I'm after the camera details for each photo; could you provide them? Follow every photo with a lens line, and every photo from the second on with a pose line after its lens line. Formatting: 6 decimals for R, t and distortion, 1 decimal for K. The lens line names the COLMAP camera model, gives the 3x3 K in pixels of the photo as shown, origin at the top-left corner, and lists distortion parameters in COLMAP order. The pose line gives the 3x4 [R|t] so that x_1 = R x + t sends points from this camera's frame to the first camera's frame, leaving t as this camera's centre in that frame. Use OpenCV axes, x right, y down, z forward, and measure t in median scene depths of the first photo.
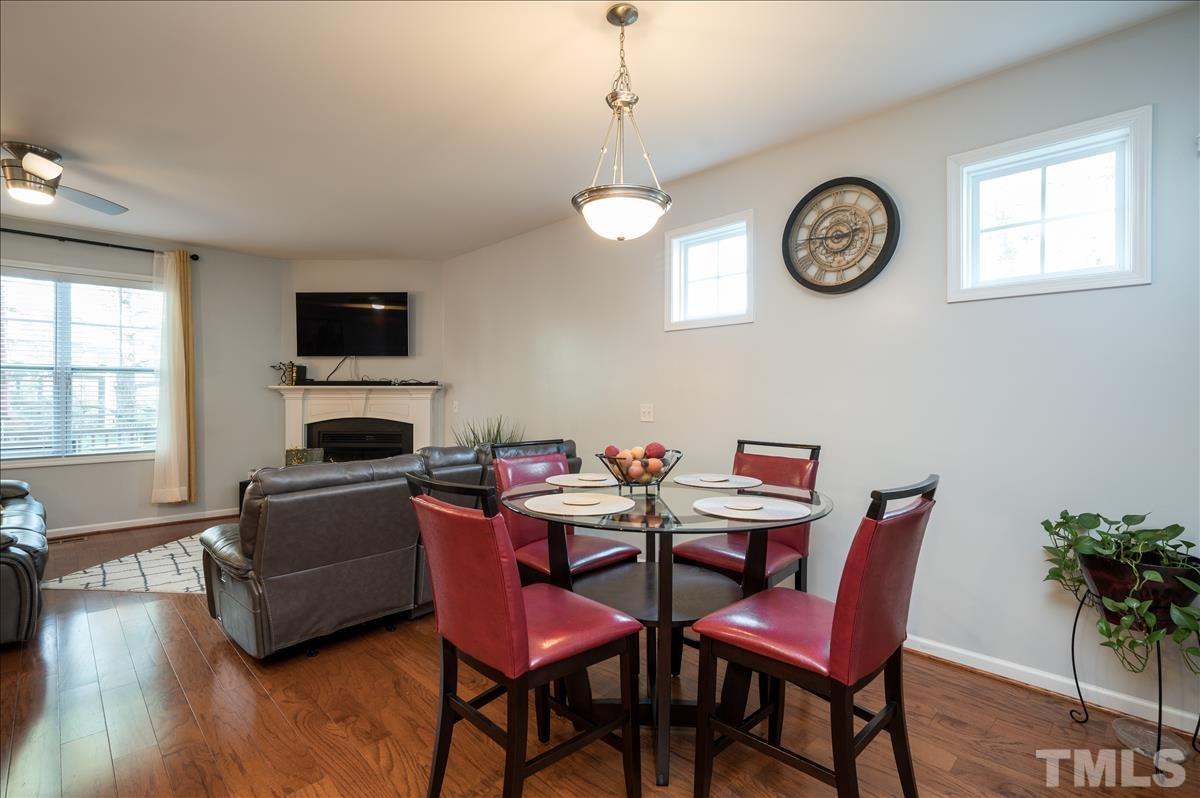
lens RADIAL K [[551.5, 0, 593.0], [0, 551.5, 393.0], [0, 0, 1]] dist [0.001848, -0.001292]
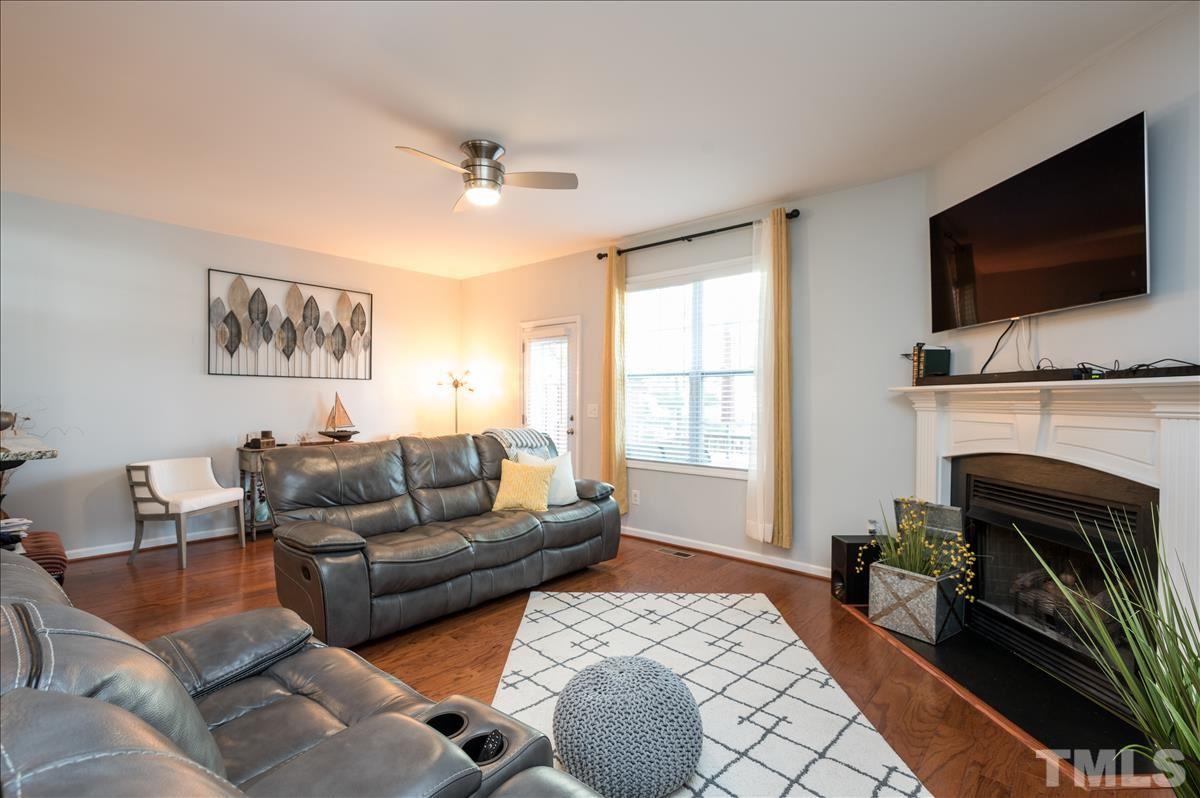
lens RADIAL K [[551.5, 0, 595.8], [0, 551.5, 398.5], [0, 0, 1]] dist [0.001848, -0.001292]
pose [[0.073950, -0.000475, -0.997262, -0.013364], [-0.002165, 0.999997, -0.000637, 0.000494], [0.997260, 0.002206, 0.073949, 0.764425]]
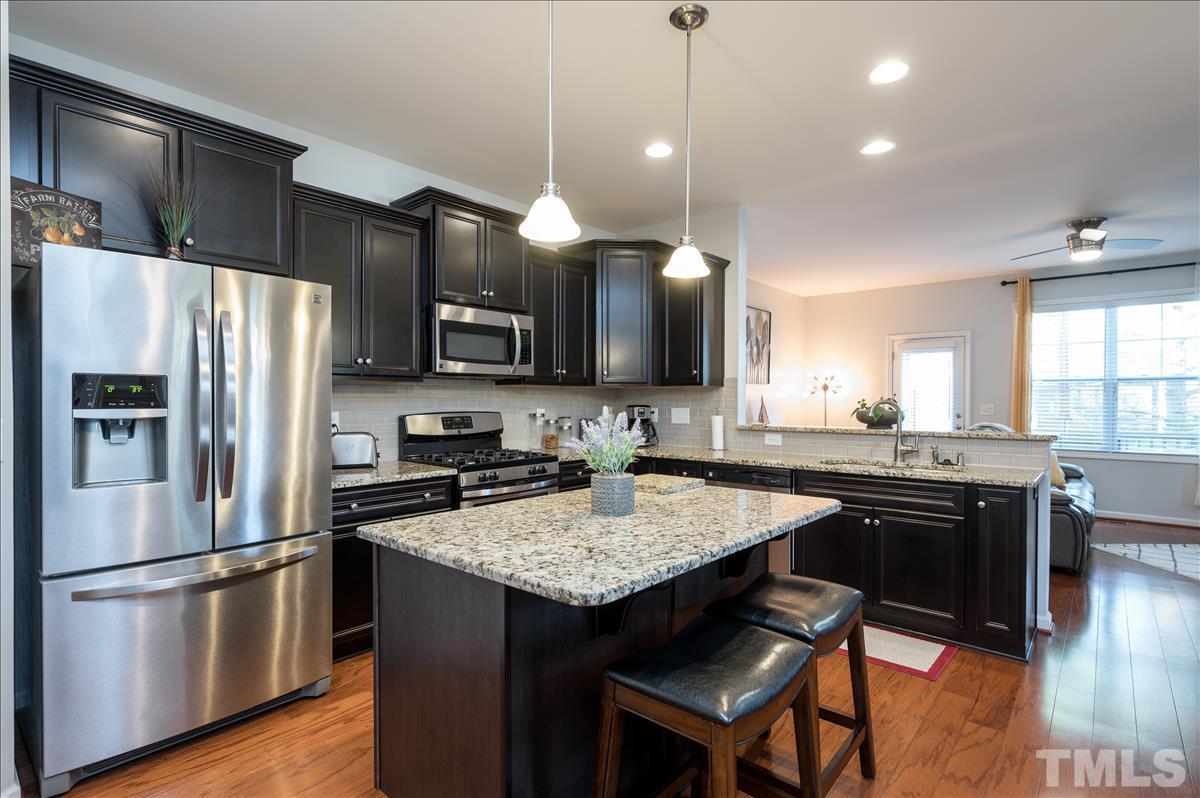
lens RADIAL K [[573.5, 0, 614.4], [0, 573.5, 403.9], [0, 0, 1]] dist [0.006452, -0.001920]
pose [[0.083091, 0.007562, -0.996513, 0.206324], [-0.000807, 0.999971, 0.007521, 0.000618], [0.996542, 0.000179, 0.083094, -0.188916]]
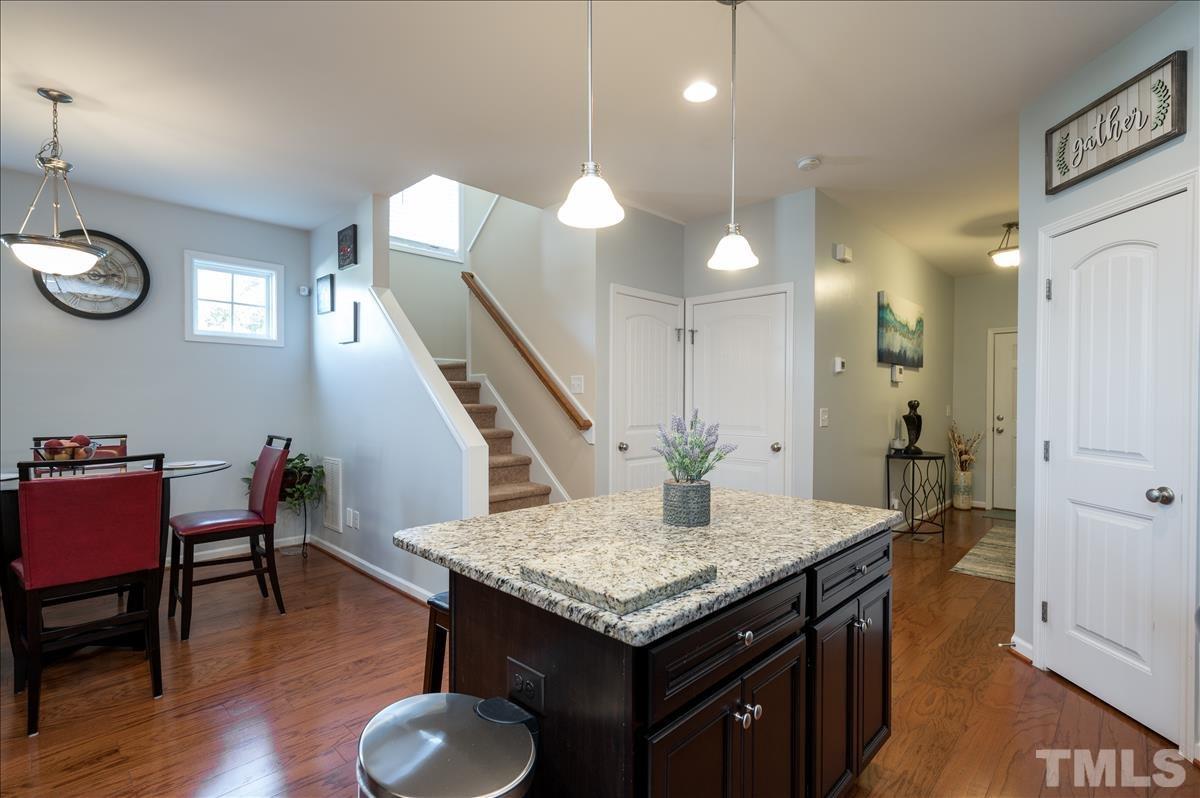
lens RADIAL K [[573.5, 0, 606.5], [0, 573.5, 401.4], [0, 0, 1]] dist [0.006452, -0.001920]
pose [[-0.016001, -0.004445, 0.999862, -0.545458], [-0.003494, 0.999984, 0.004390, 0.000011], [-0.999866, -0.003424, -0.016016, -0.101188]]
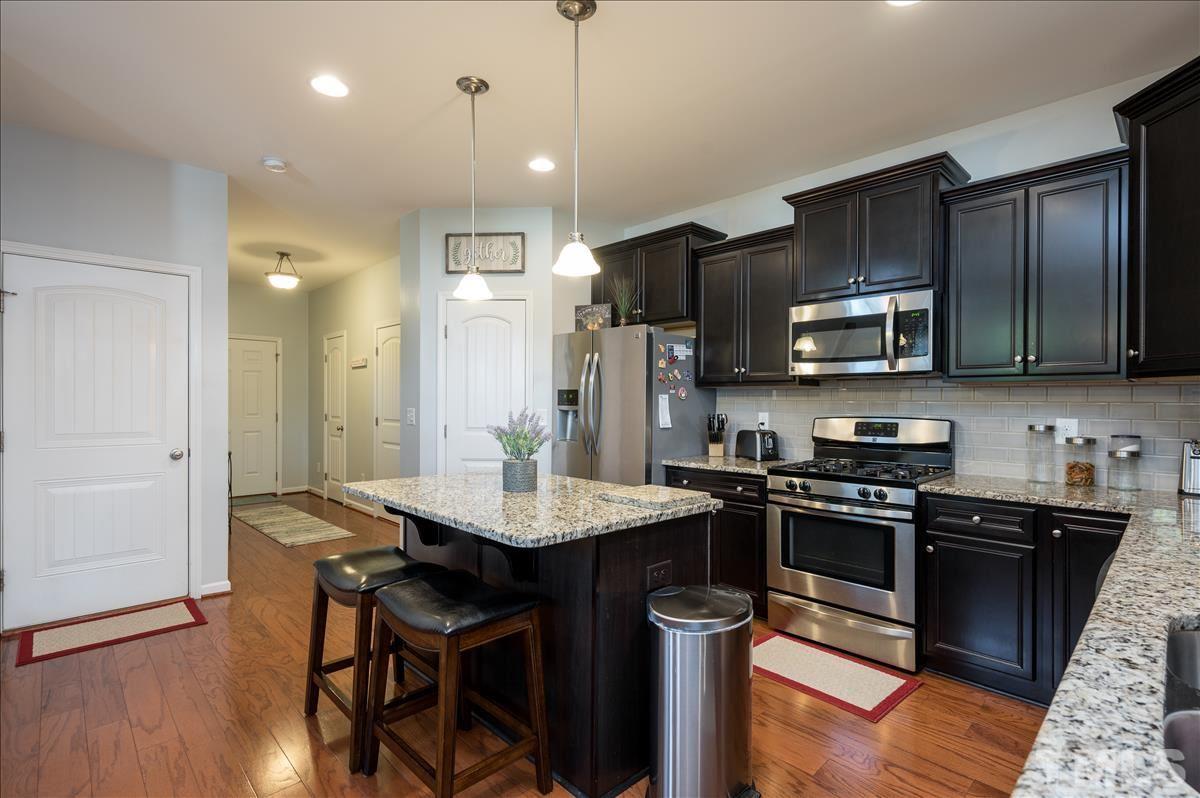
lens RADIAL K [[573.5, 0, 594.4], [0, 573.5, 402.4], [0, 0, 1]] dist [0.006452, -0.001920]
pose [[-0.999910, -0.005603, 0.012150, -0.252646], [-0.005599, 0.999984, 0.000322, 0.001781], [-0.012152, 0.000254, -0.999926, 0.339150]]
